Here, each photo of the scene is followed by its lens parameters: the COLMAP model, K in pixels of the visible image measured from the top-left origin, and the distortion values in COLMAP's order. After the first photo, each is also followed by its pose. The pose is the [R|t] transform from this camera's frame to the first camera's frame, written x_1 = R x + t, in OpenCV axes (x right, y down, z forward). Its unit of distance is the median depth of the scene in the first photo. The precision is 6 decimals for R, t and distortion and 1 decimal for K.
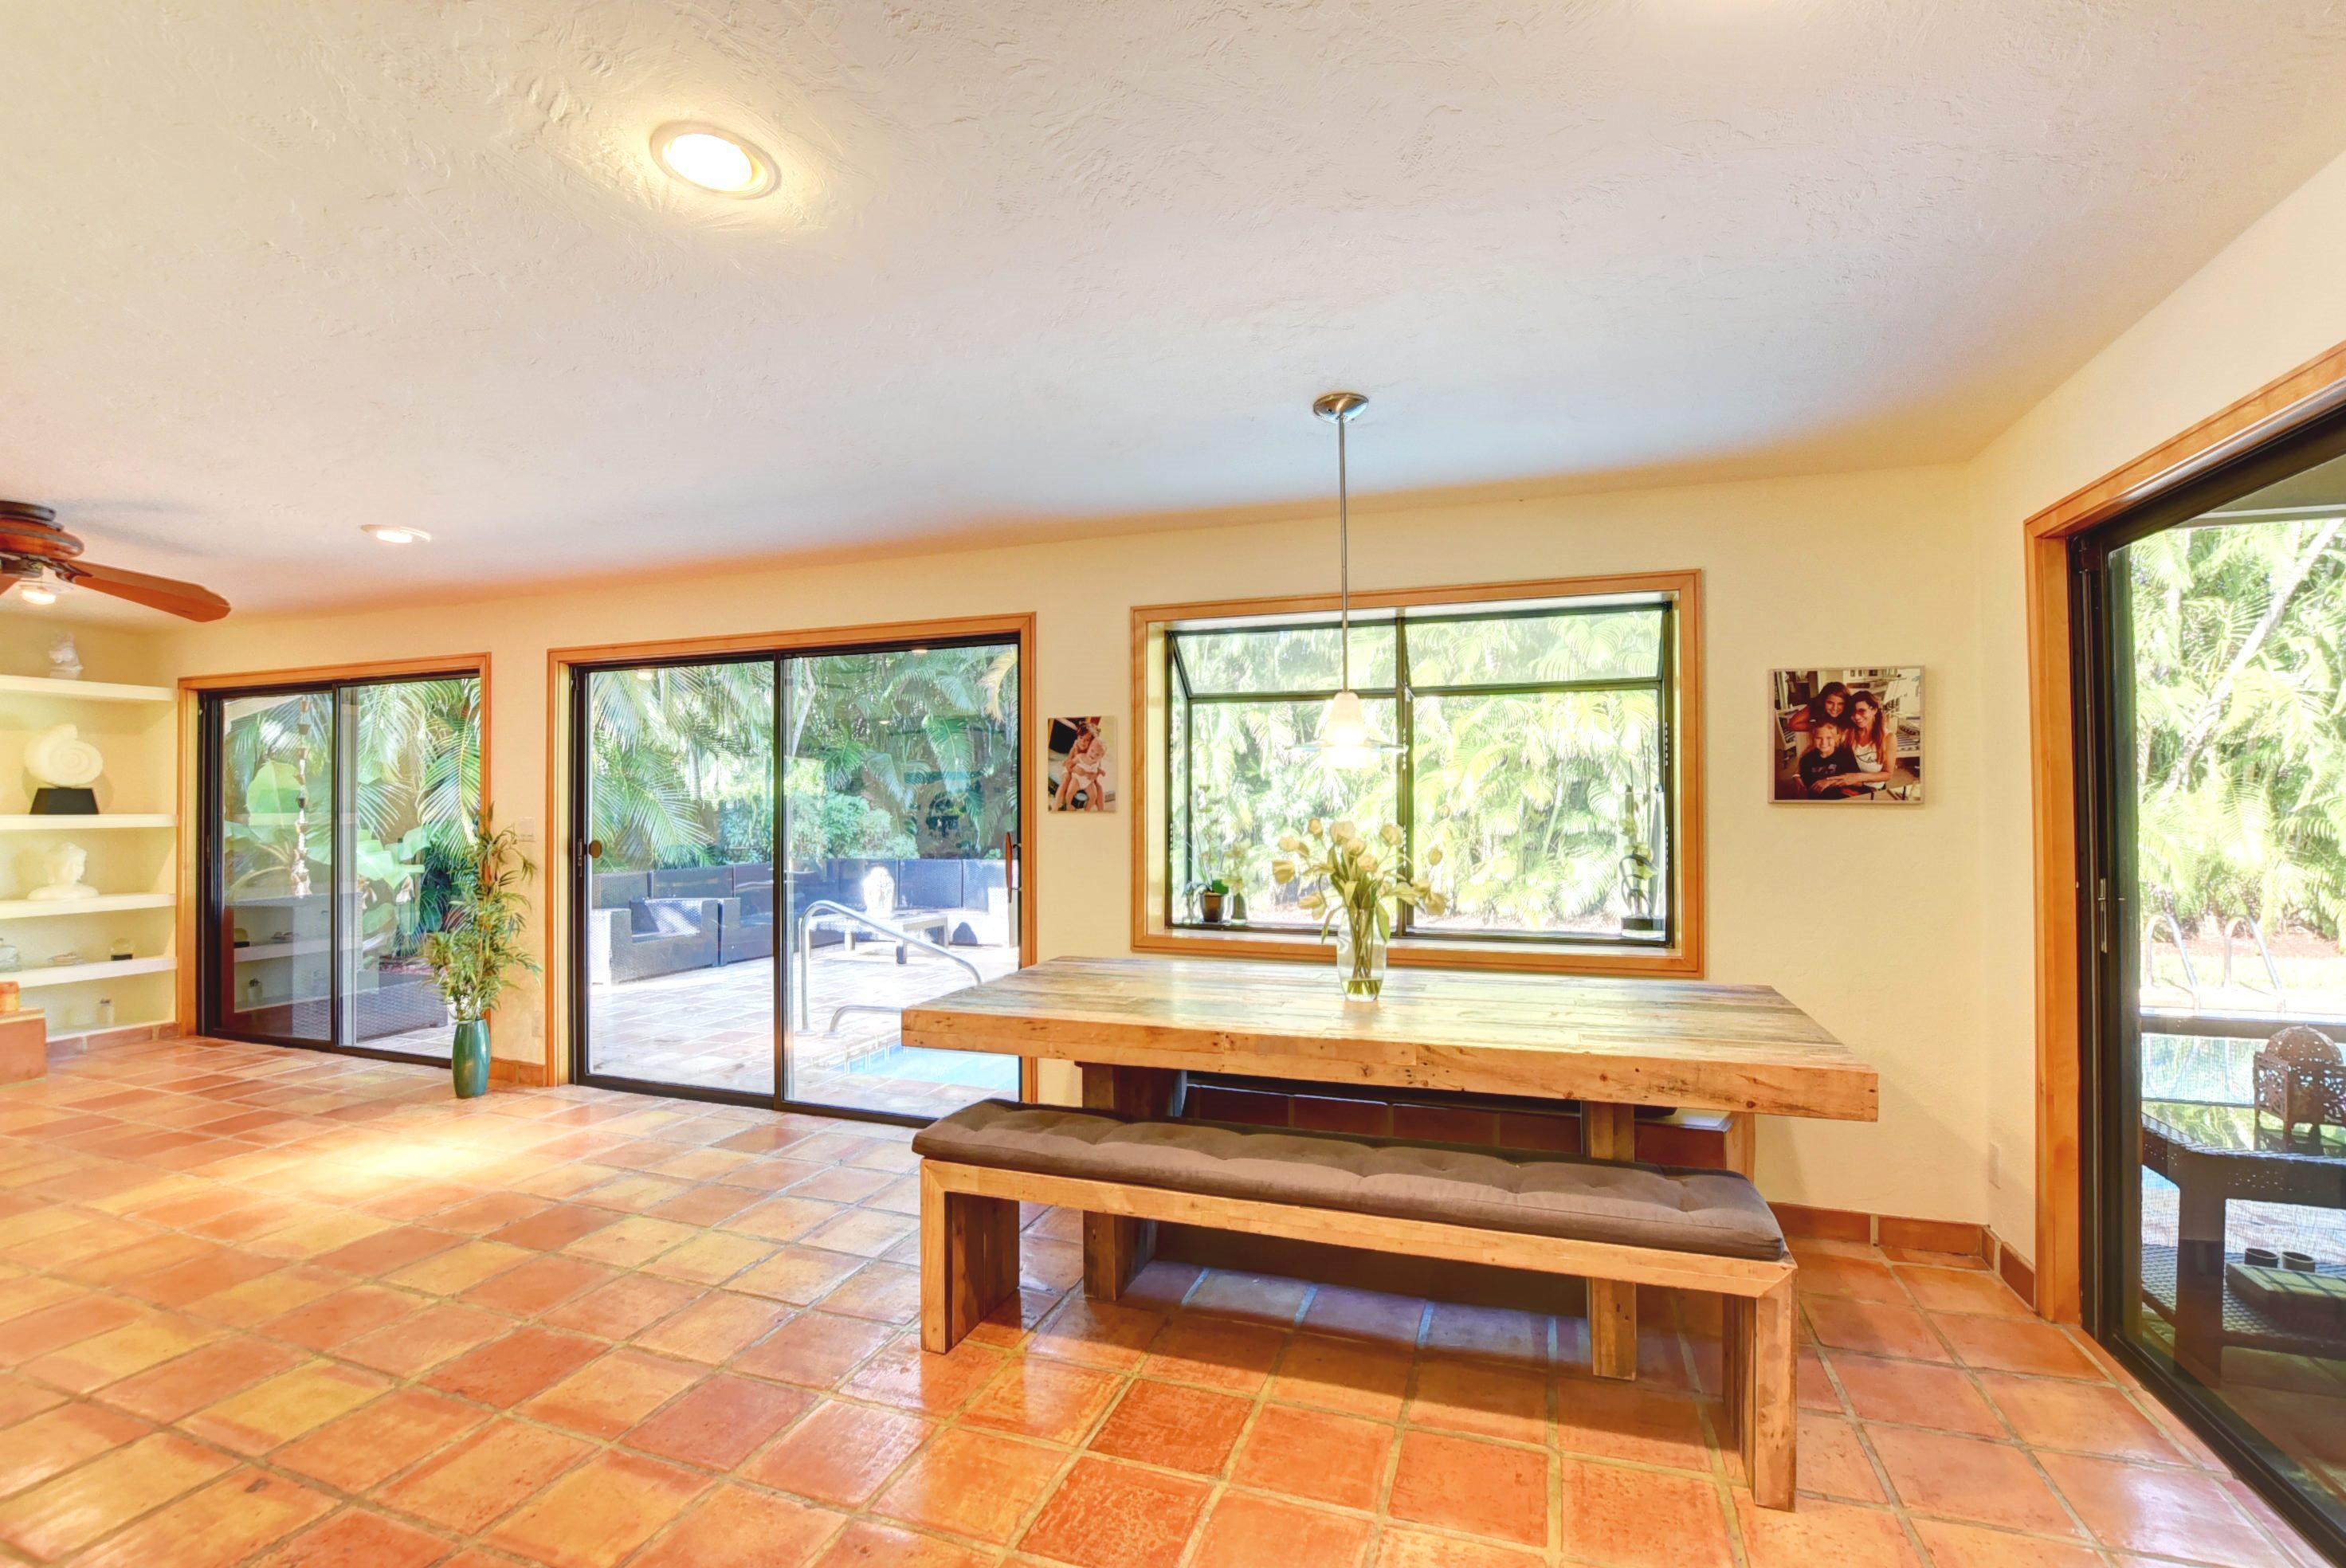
lens RADIAL K [[1037.6, 0, 1183.1], [0, 1037.6, 794.6], [0, 0, 1]] dist [-0.027185, 0.000708]
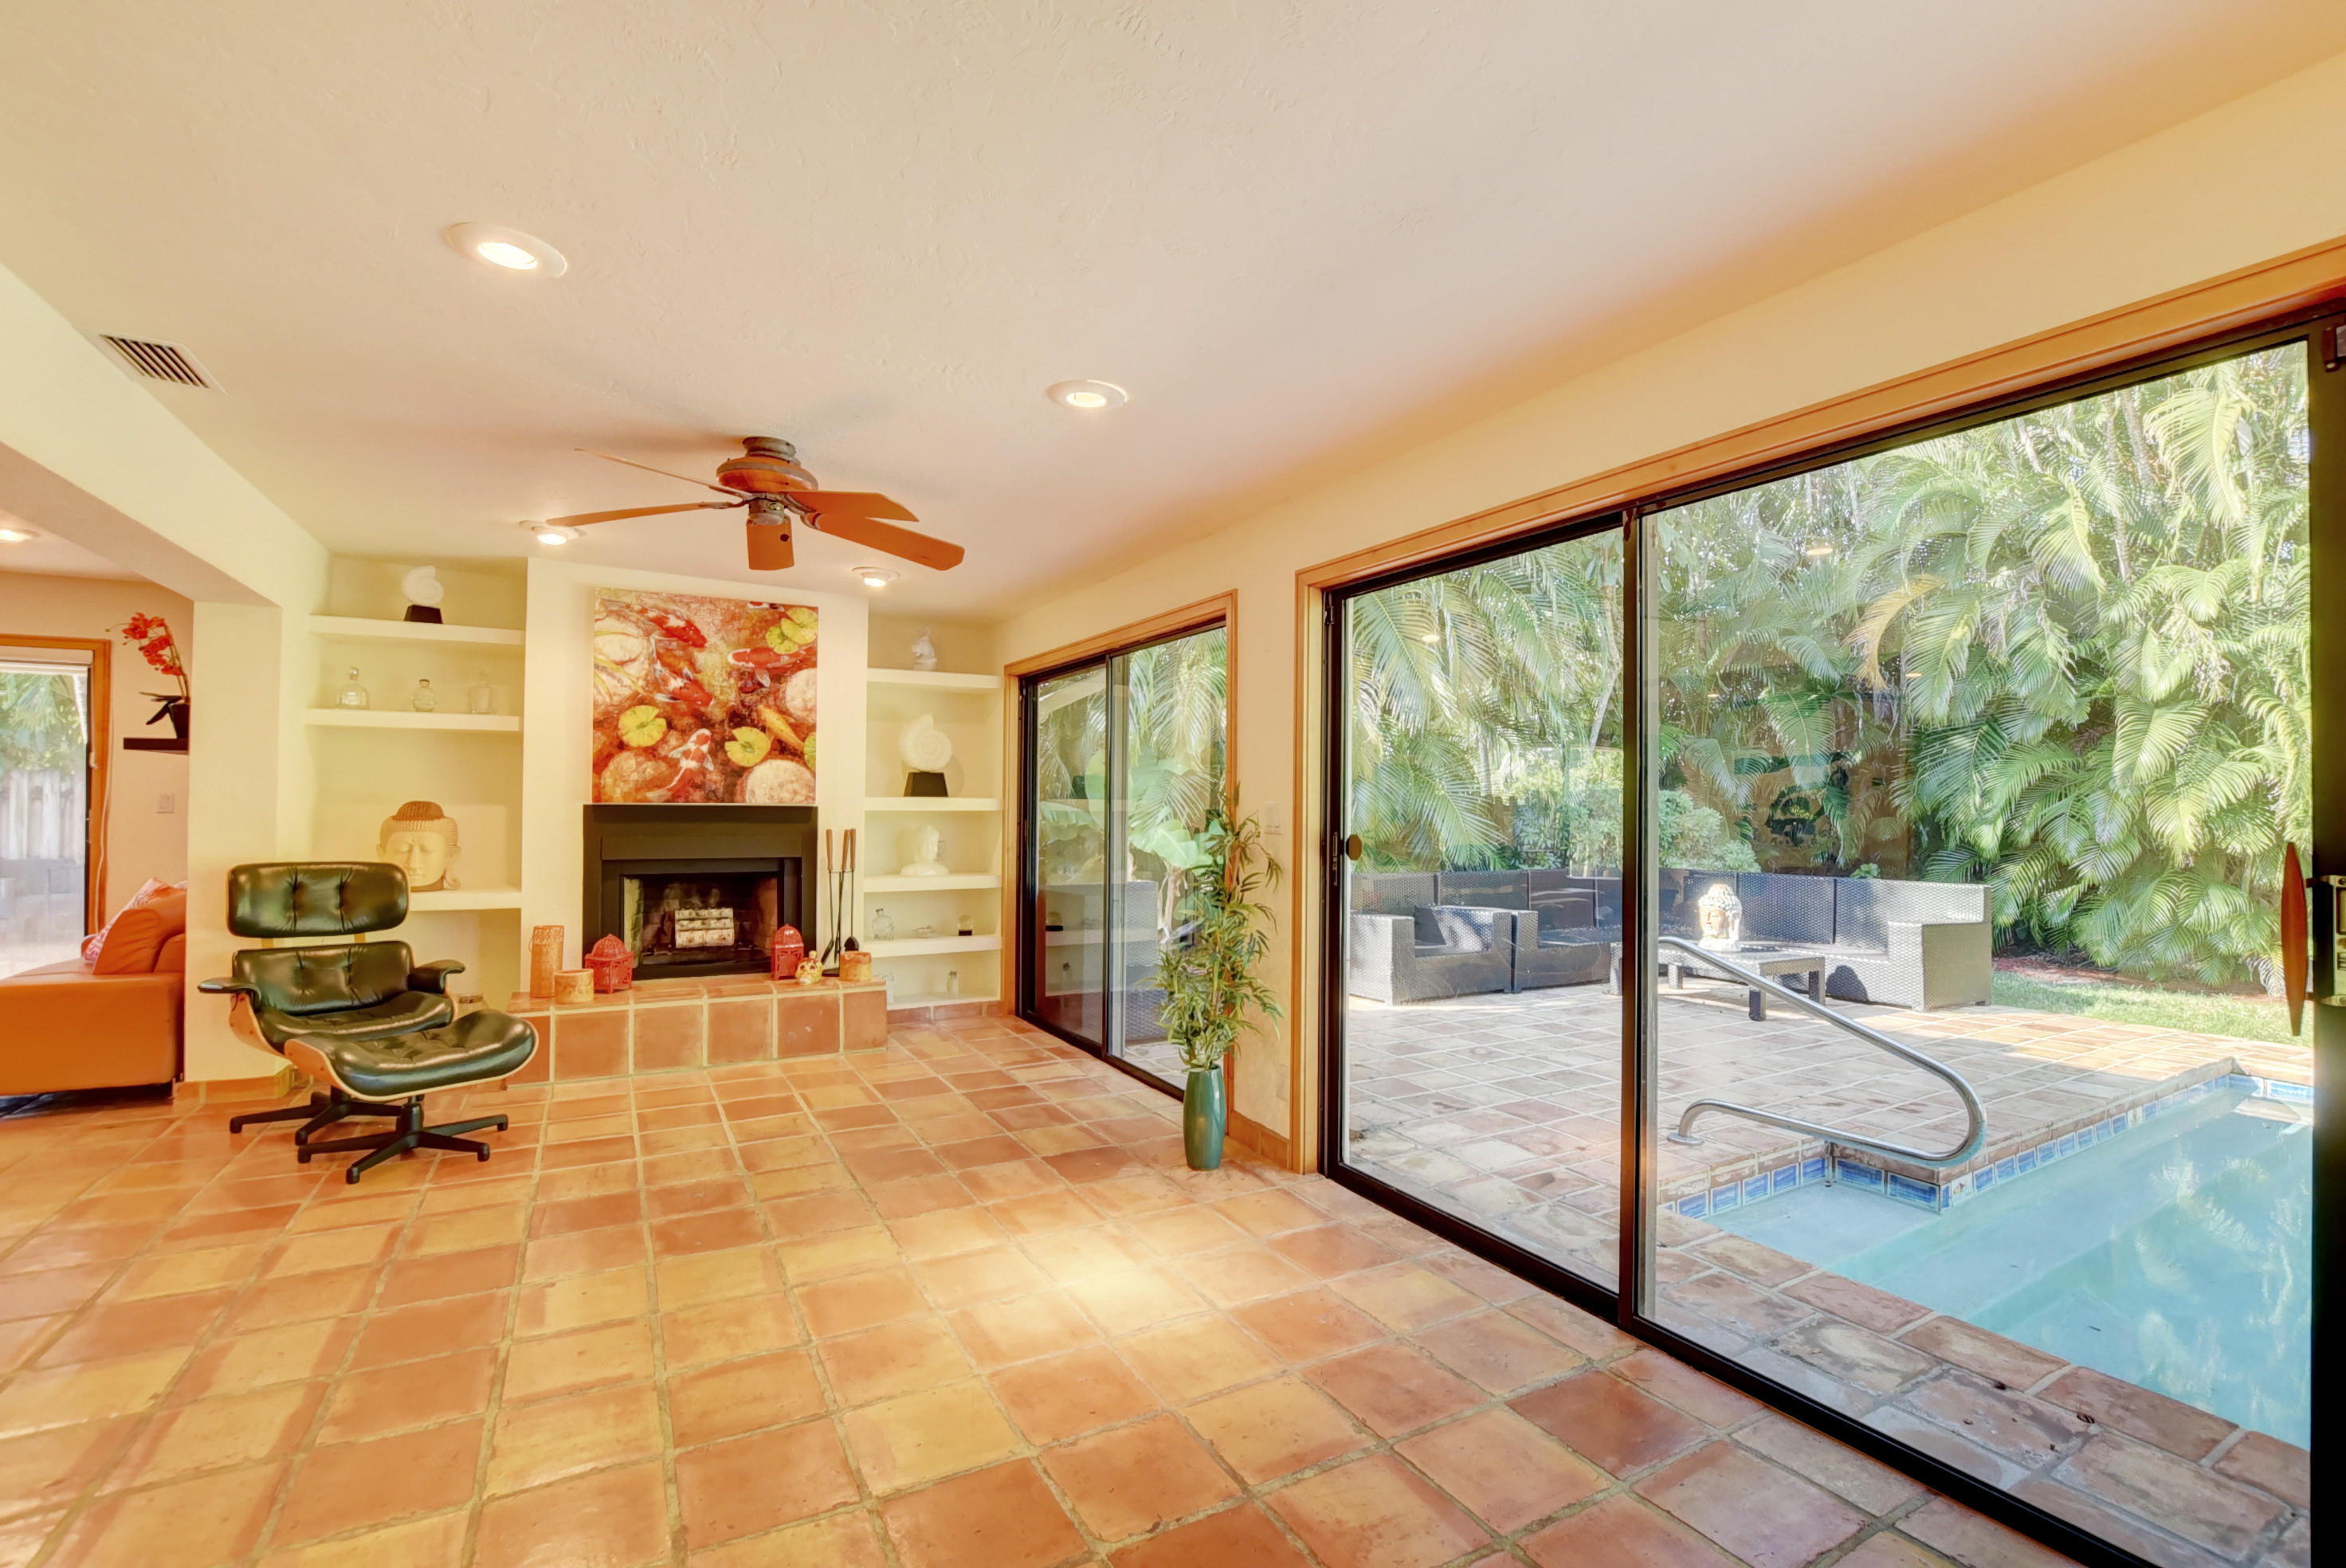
lens RADIAL K [[1037.6, 0, 1183.1], [0, 1037.6, 794.6], [0, 0, 1]] dist [-0.027185, 0.000708]
pose [[0.748680, 0.003298, -0.662923, -0.162239], [-0.004339, 0.999991, 0.000075, 0.014862], [0.662917, 0.002821, 0.748688, 0.336618]]
